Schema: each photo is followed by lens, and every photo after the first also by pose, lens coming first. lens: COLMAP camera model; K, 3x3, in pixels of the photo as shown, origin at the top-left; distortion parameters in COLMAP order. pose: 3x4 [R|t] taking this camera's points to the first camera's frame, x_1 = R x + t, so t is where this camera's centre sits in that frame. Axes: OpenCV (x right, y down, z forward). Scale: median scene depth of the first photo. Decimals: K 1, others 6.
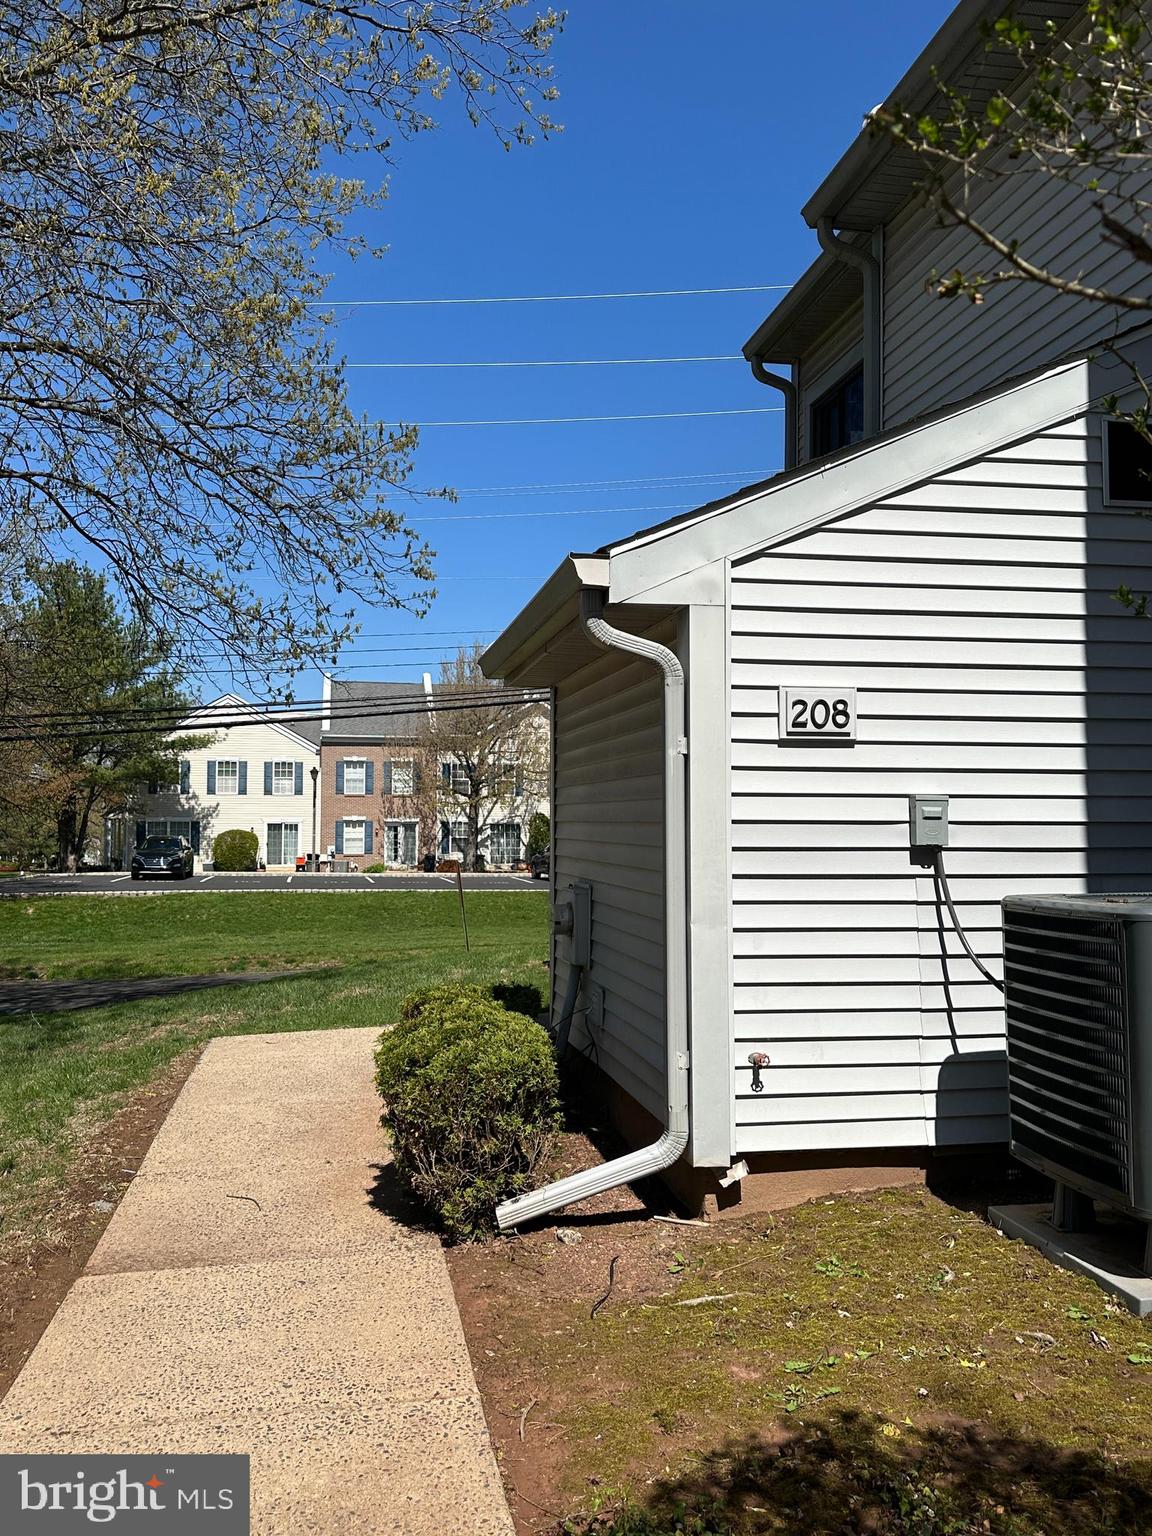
lens RADIAL K [[1294.9, 0, 571.2], [0, 1294.9, 777.5], [0, 0, 1]] dist [0.104199, -0.014376]
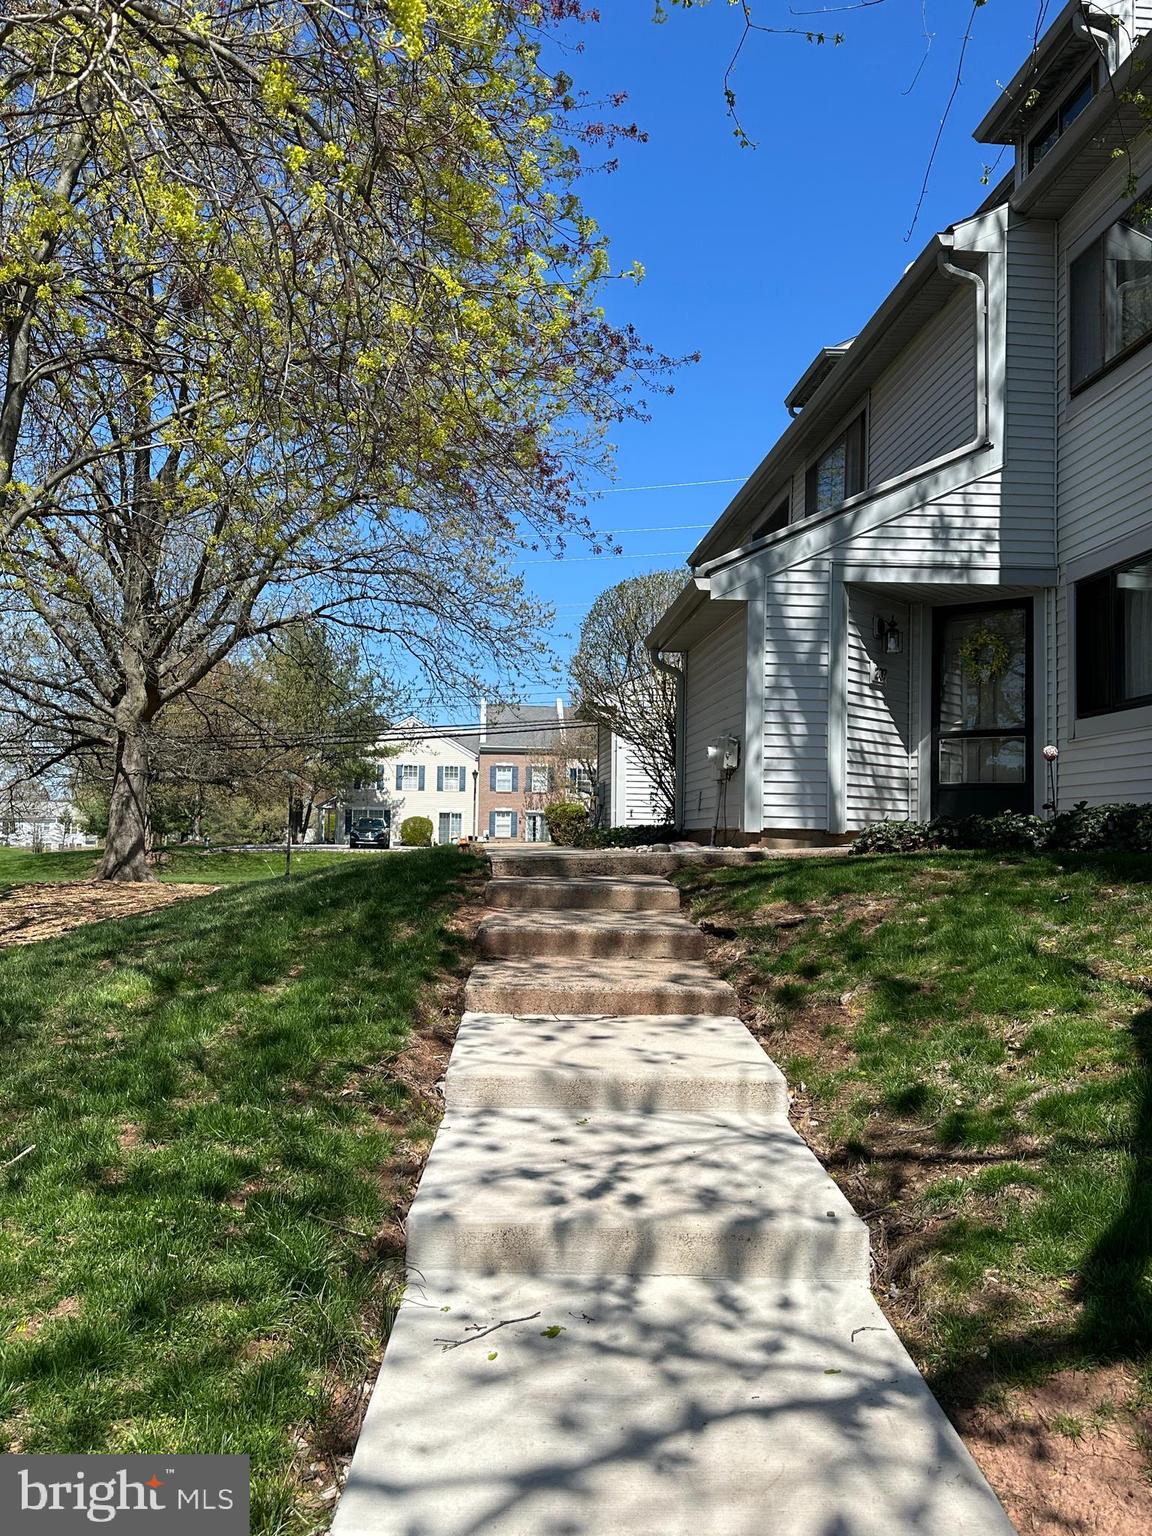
lens RADIAL K [[1252.5, 0, 575.7], [0, 1252.5, 767.1], [0, 0, 1]] dist [-0.001736, -0.000058]
pose [[0.995224, 0.005858, -0.097438, 0.029696], [-0.007759, 0.999787, -0.019140, 0.012304], [0.097305, 0.019804, 0.995058, -0.260193]]
